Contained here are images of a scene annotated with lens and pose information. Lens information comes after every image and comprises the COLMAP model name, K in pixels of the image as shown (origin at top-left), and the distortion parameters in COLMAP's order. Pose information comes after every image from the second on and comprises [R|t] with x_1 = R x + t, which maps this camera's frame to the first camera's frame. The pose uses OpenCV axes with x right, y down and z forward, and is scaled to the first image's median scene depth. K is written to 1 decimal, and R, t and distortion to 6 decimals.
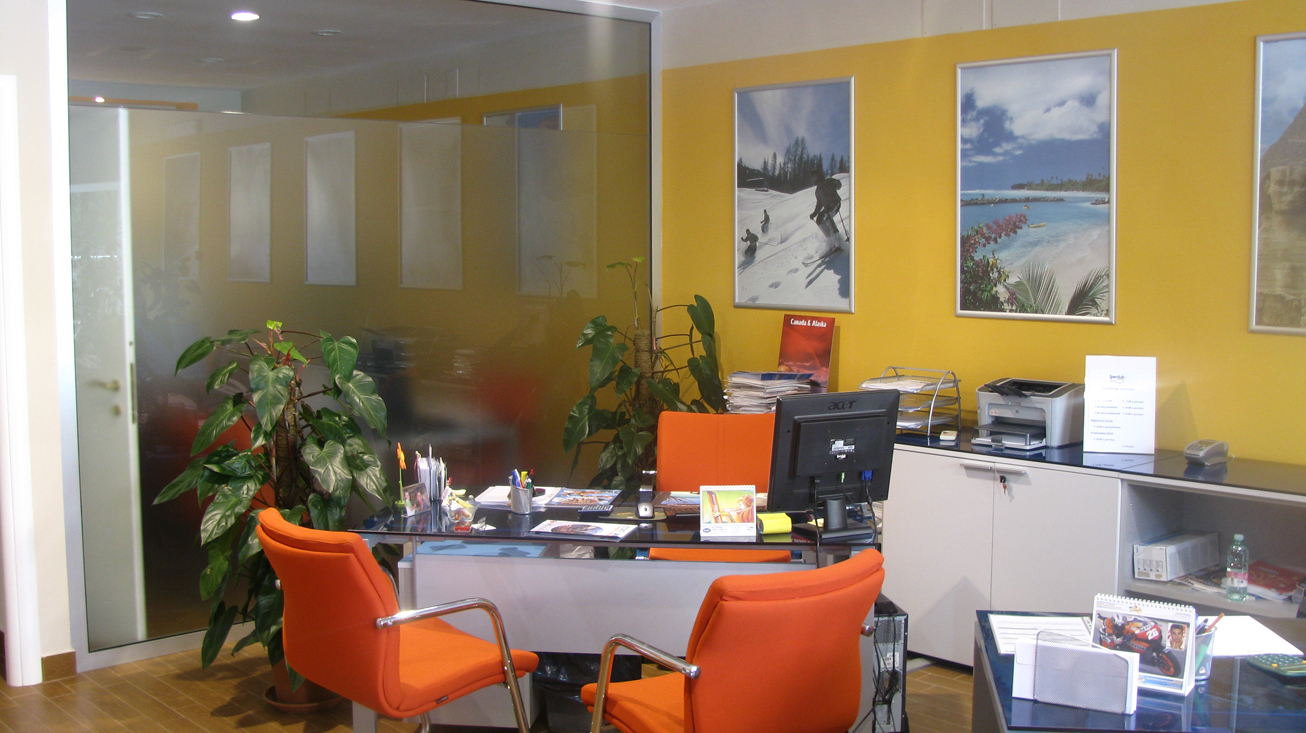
lens RADIAL K [[1382.5, 0, 653.0], [0, 1382.5, 366.5], [0, 0, 1]] dist [-0.217006, 0.272819]
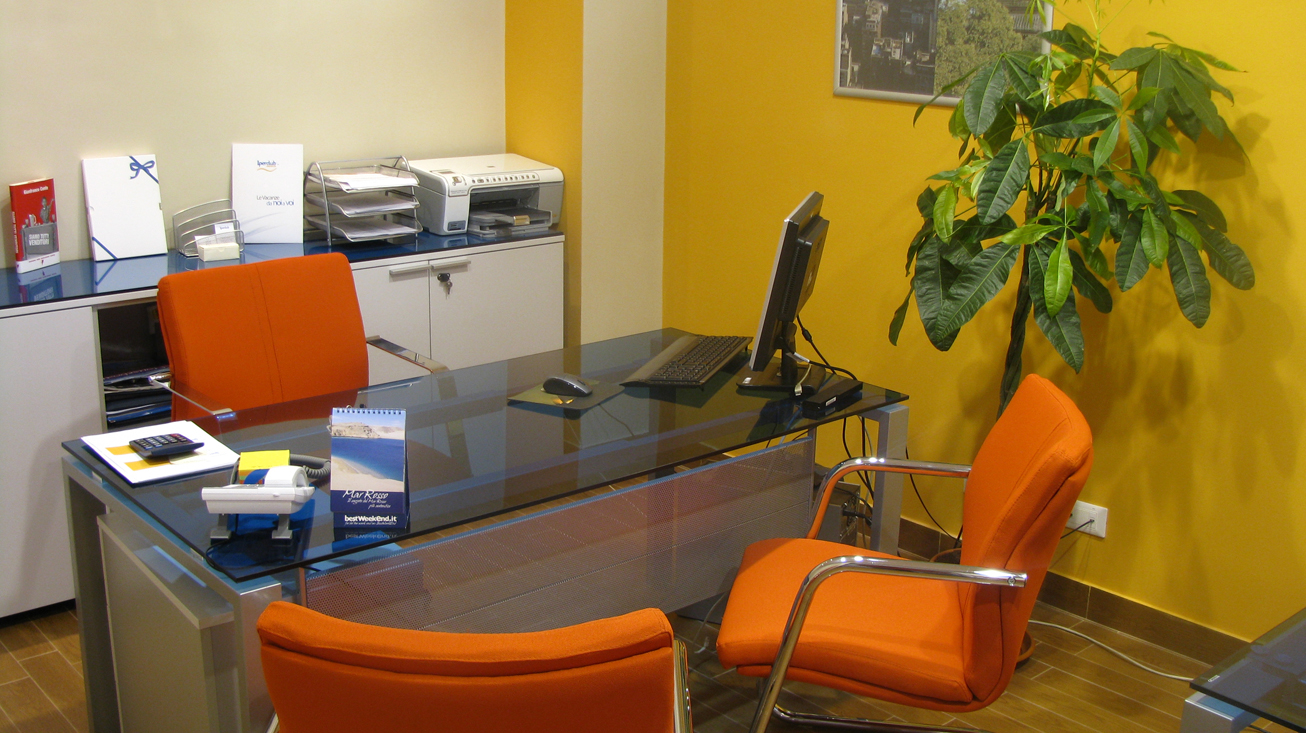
lens RADIAL K [[1382.5, 0, 653.0], [0, 1382.5, 366.5], [0, 0, 1]] dist [-0.217006, 0.272819]
pose [[0.016916, -0.254575, 0.966905, -0.549318], [0.068731, 0.965052, 0.252885, -0.070885], [-0.997492, 0.062178, 0.033822, 0.671696]]
